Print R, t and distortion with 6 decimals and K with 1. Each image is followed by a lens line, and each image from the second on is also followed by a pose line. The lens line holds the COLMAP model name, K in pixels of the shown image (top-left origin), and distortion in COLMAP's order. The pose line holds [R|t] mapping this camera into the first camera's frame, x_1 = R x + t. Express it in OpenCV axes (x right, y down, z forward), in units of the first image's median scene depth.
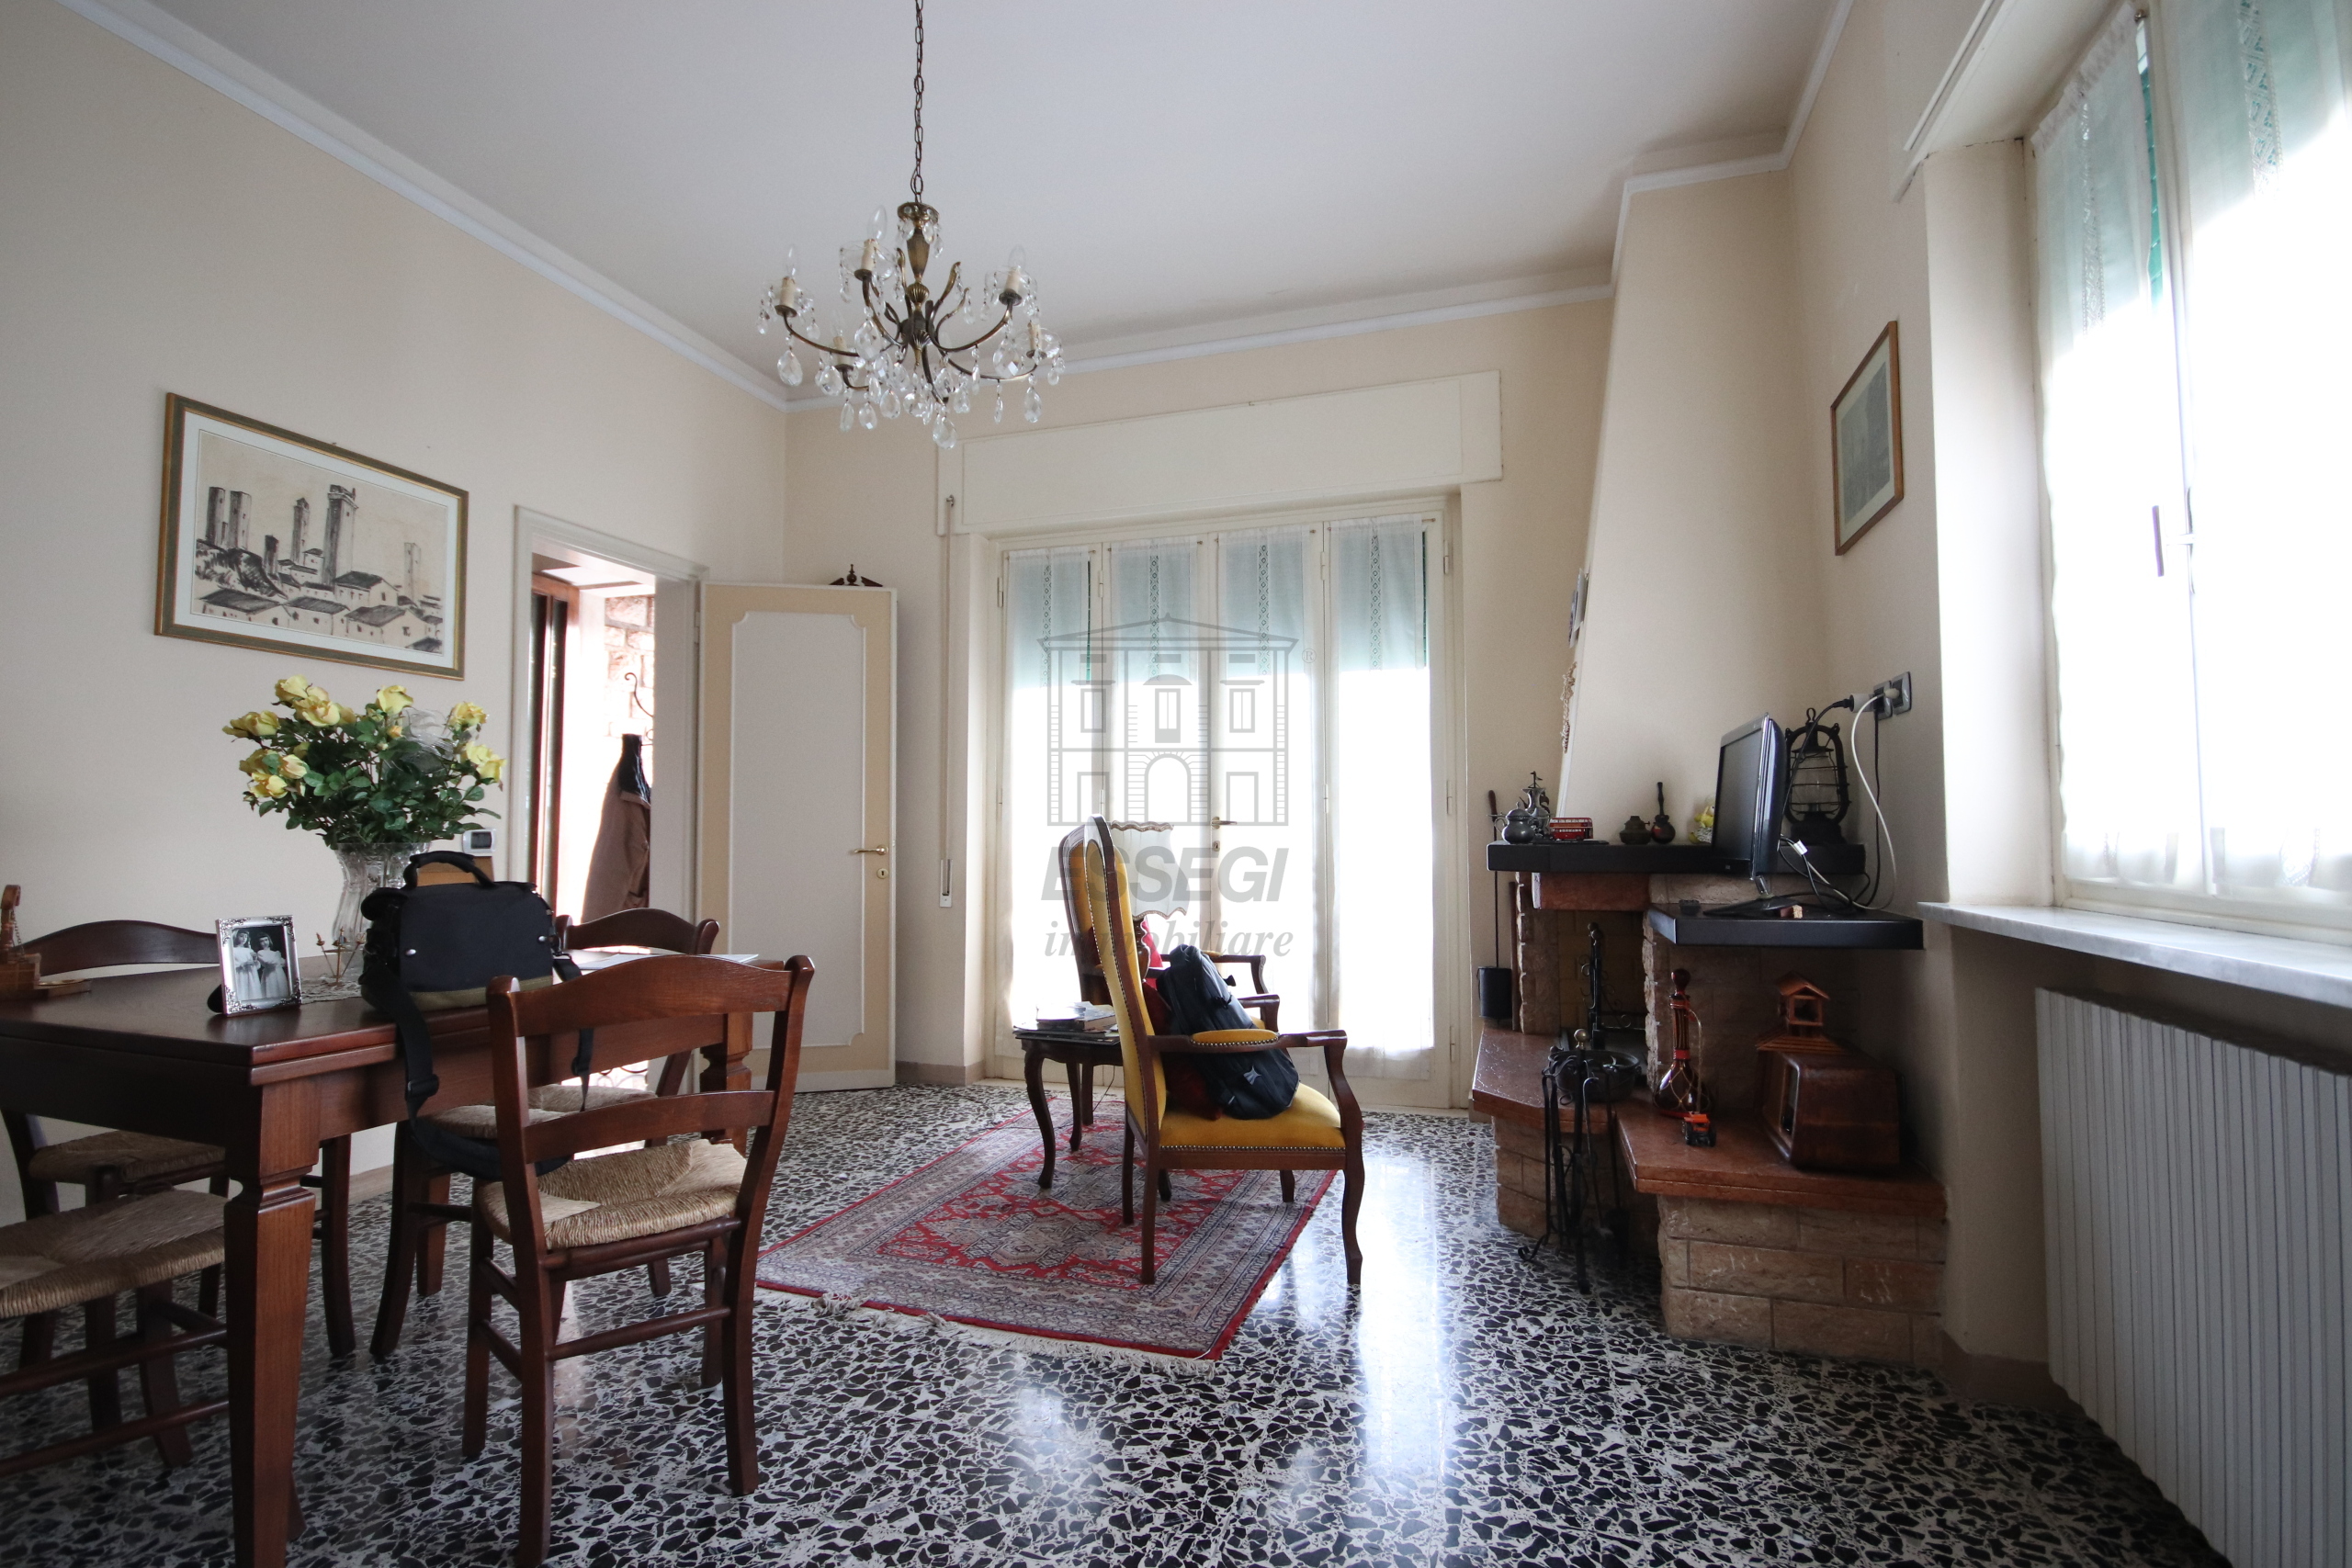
lens RADIAL K [[1116.7, 0, 1184.5], [0, 1116.7, 784.4], [0, 0, 1]] dist [-0.004551, -0.000312]
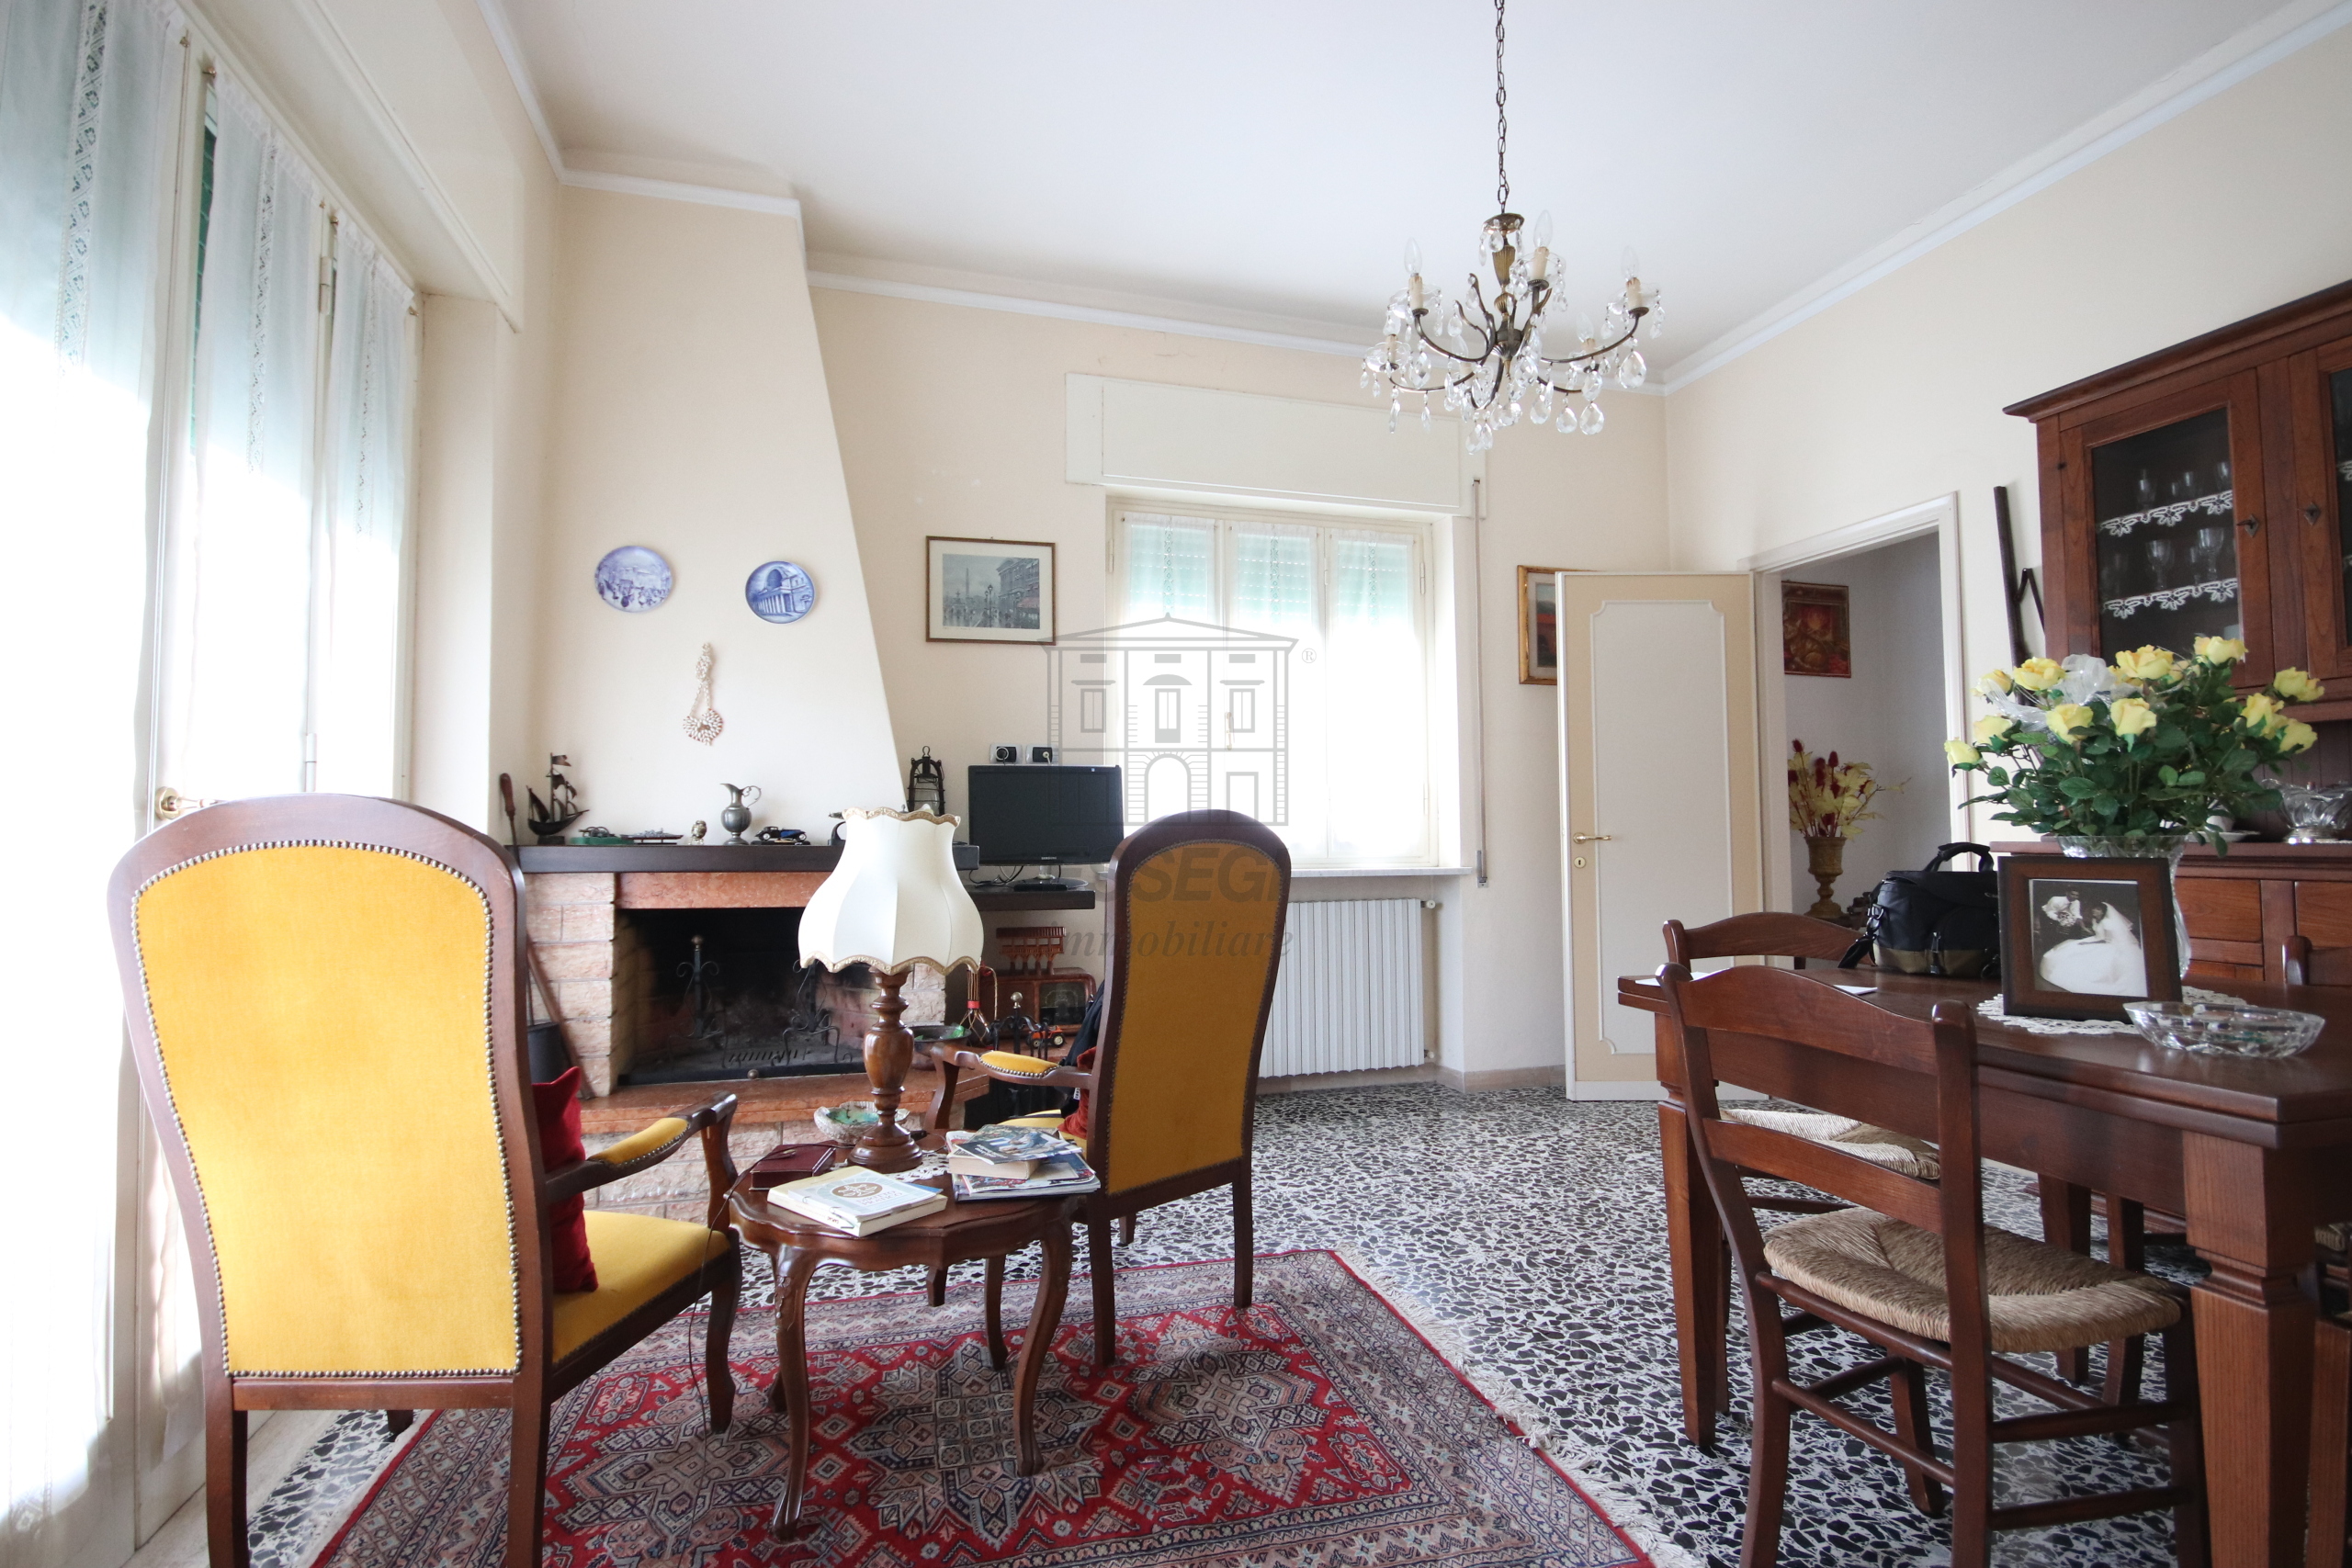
lens RADIAL K [[1116.7, 0, 1185.3], [0, 1116.7, 783.5], [0, 0, 1]] dist [-0.004551, -0.000312]
pose [[-0.571095, 0.048356, 0.819459, -1.002397], [-0.024162, 0.996841, -0.075662, 0.099577], [-0.820528, -0.063010, -0.568122, 2.016485]]
